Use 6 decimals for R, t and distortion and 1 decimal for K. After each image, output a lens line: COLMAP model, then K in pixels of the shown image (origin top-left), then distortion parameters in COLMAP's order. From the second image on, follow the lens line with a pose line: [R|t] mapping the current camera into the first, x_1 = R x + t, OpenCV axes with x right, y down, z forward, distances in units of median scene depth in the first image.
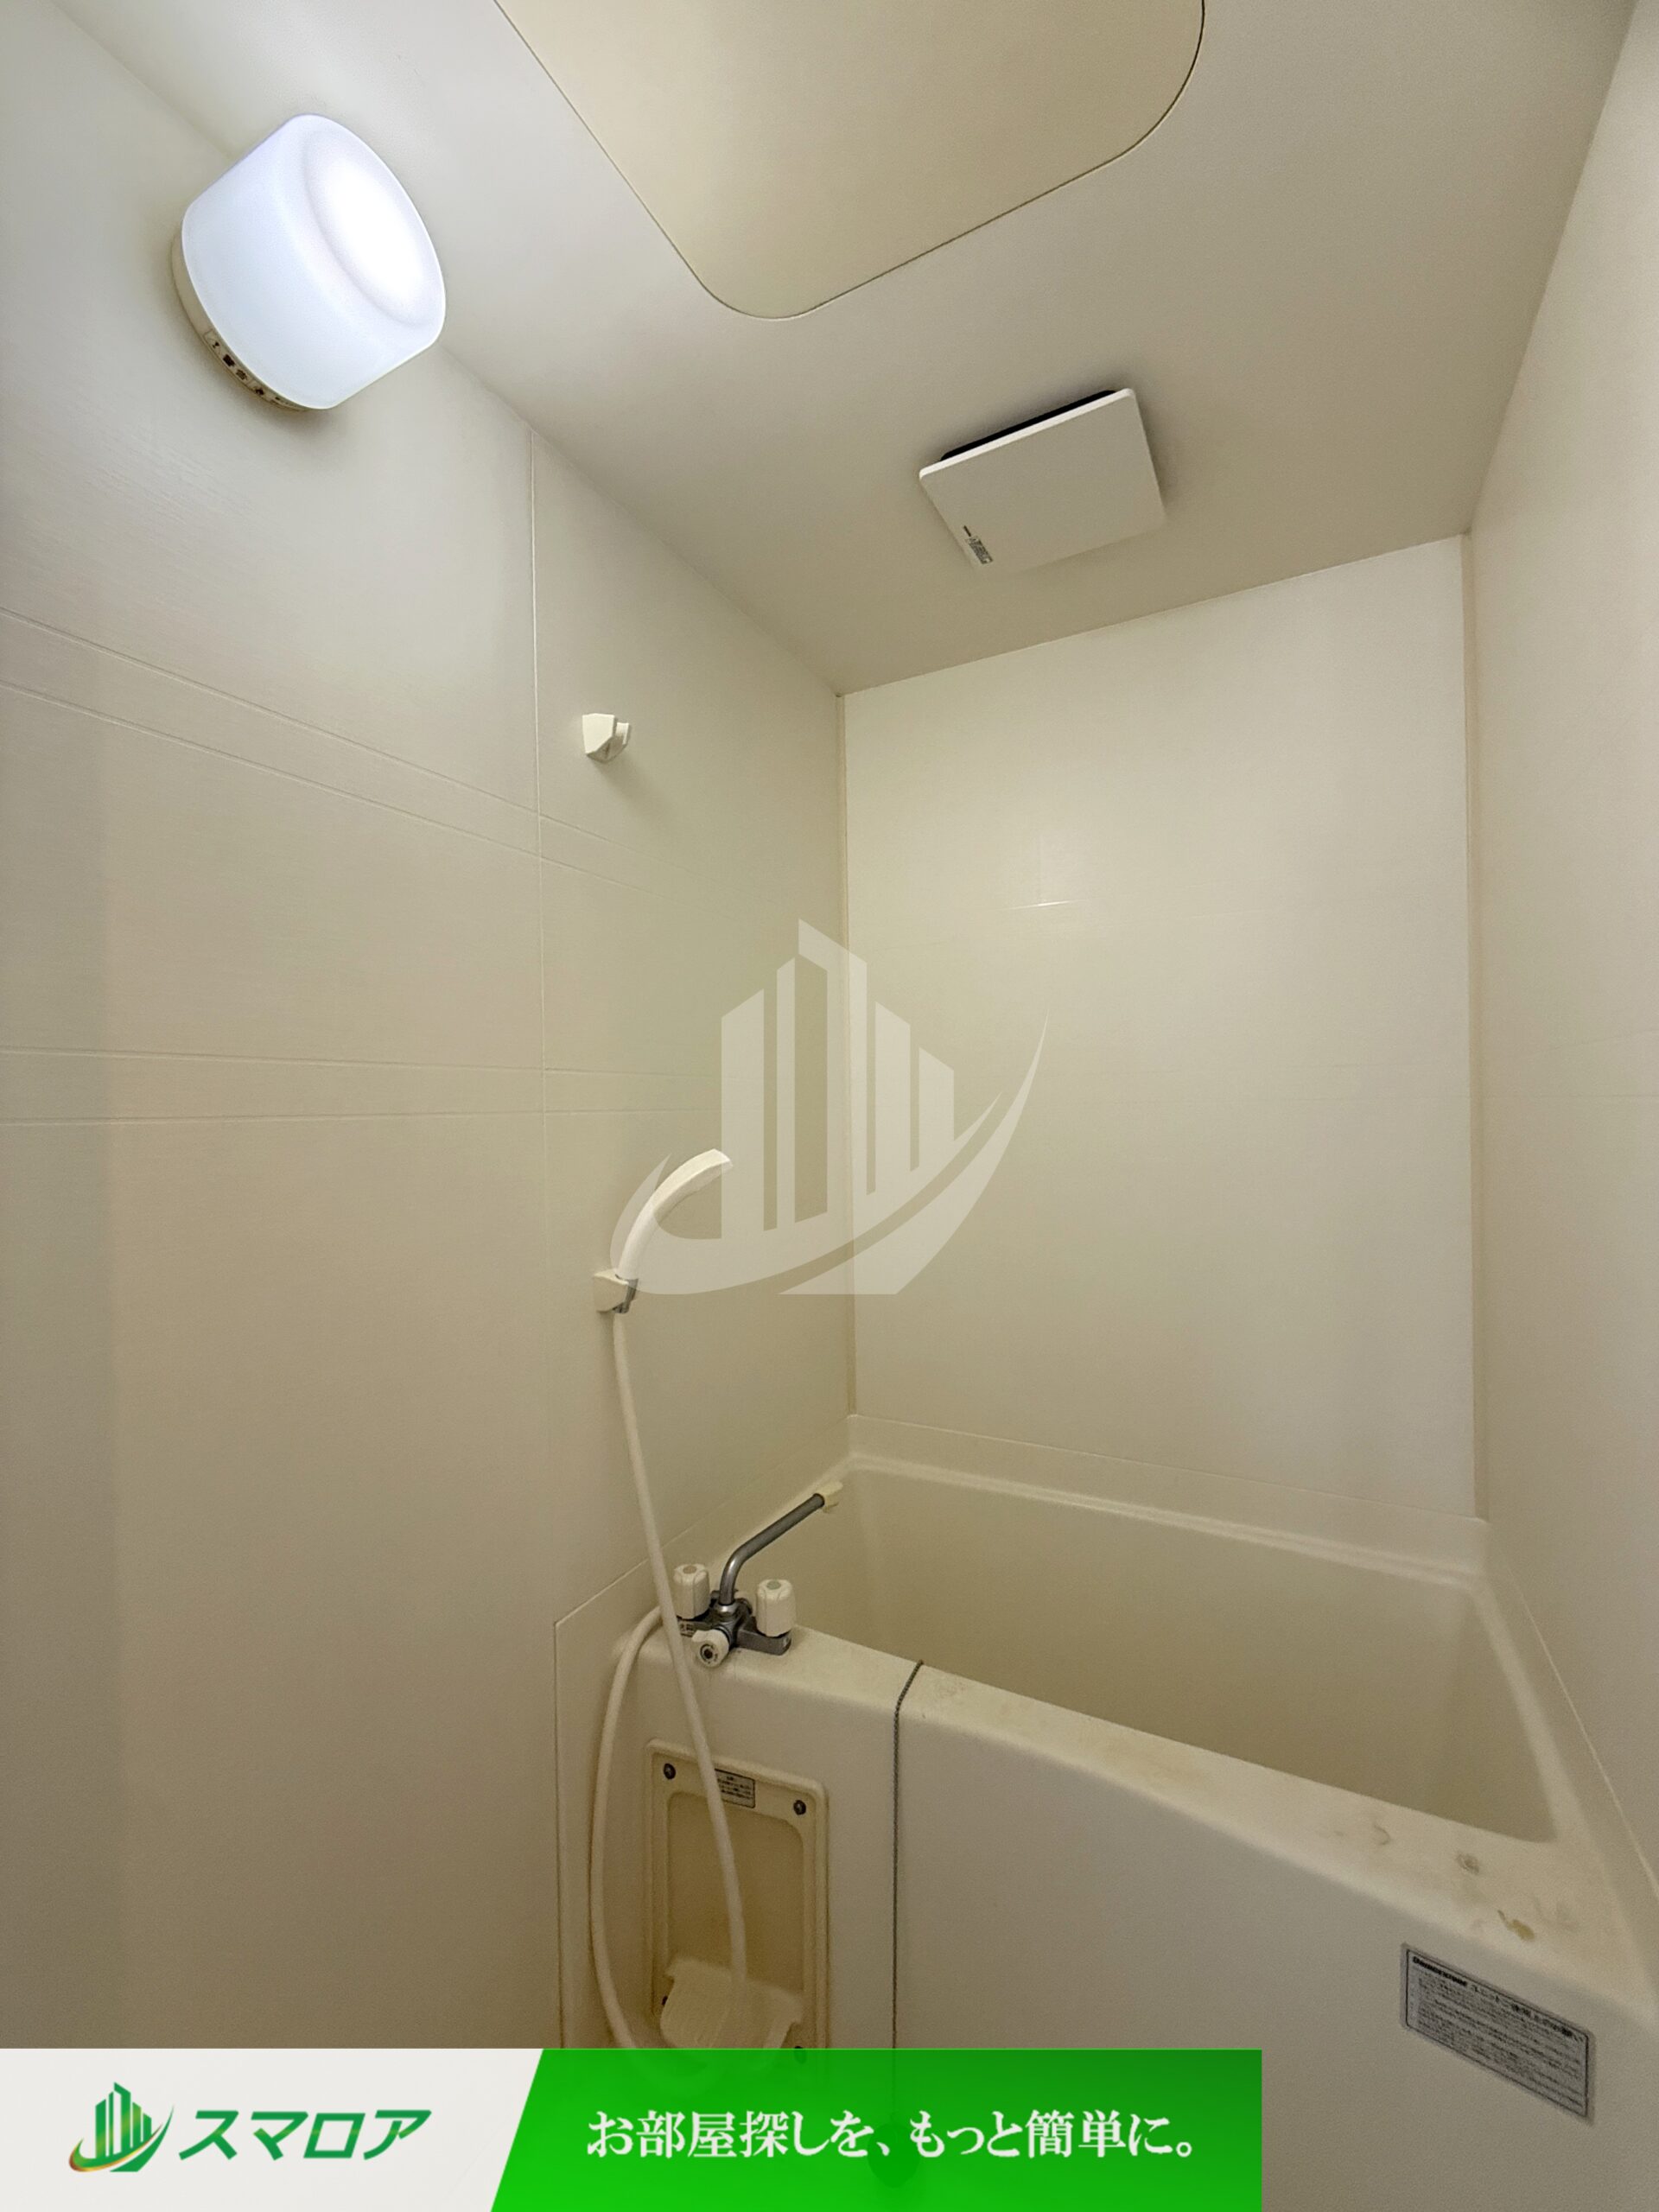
lens RADIAL K [[873.6, 0, 829.5], [0, 873.6, 1106.0], [0, 0, 1]] dist [-0.000034, -0.000509]
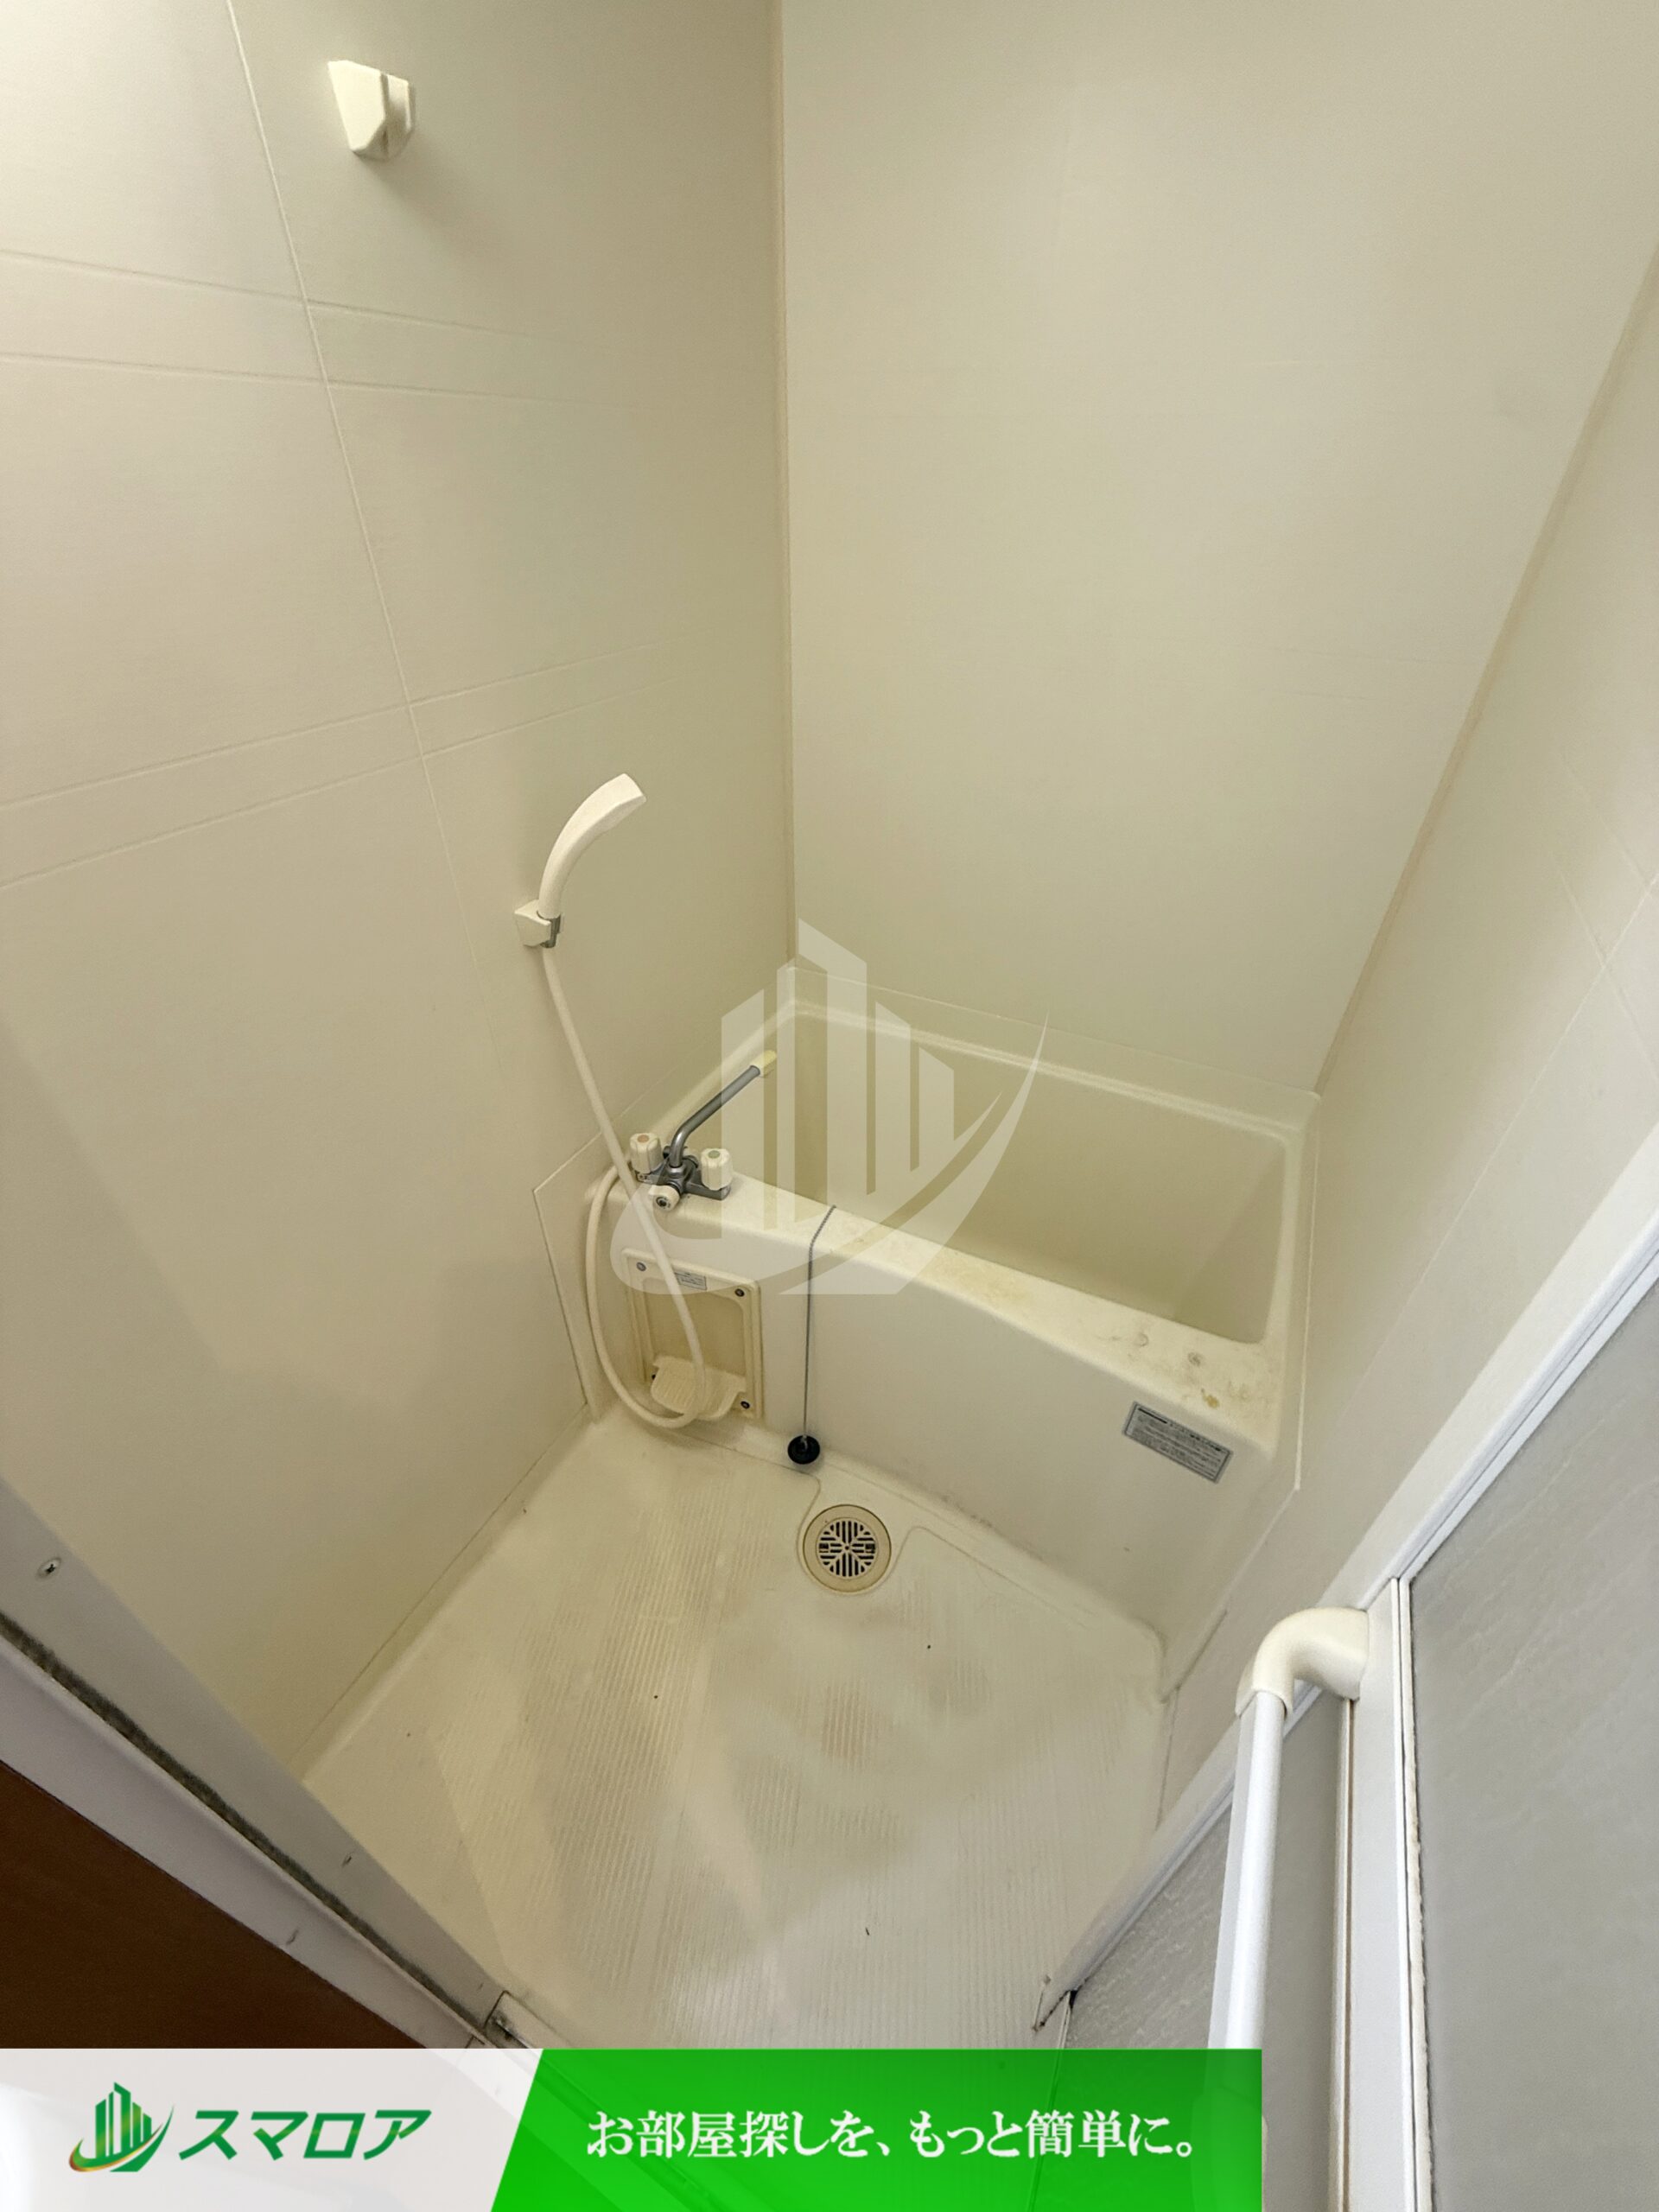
lens RADIAL K [[873.6, 0, 829.5], [0, 873.6, 1106.0], [0, 0, 1]] dist [-0.000034, -0.000509]
pose [[0.999059, 0.002879, 0.043272, 0.043832], [-0.027615, 0.811584, 0.583582, -0.215916], [-0.033438, -0.584228, 0.810900, 0.063088]]
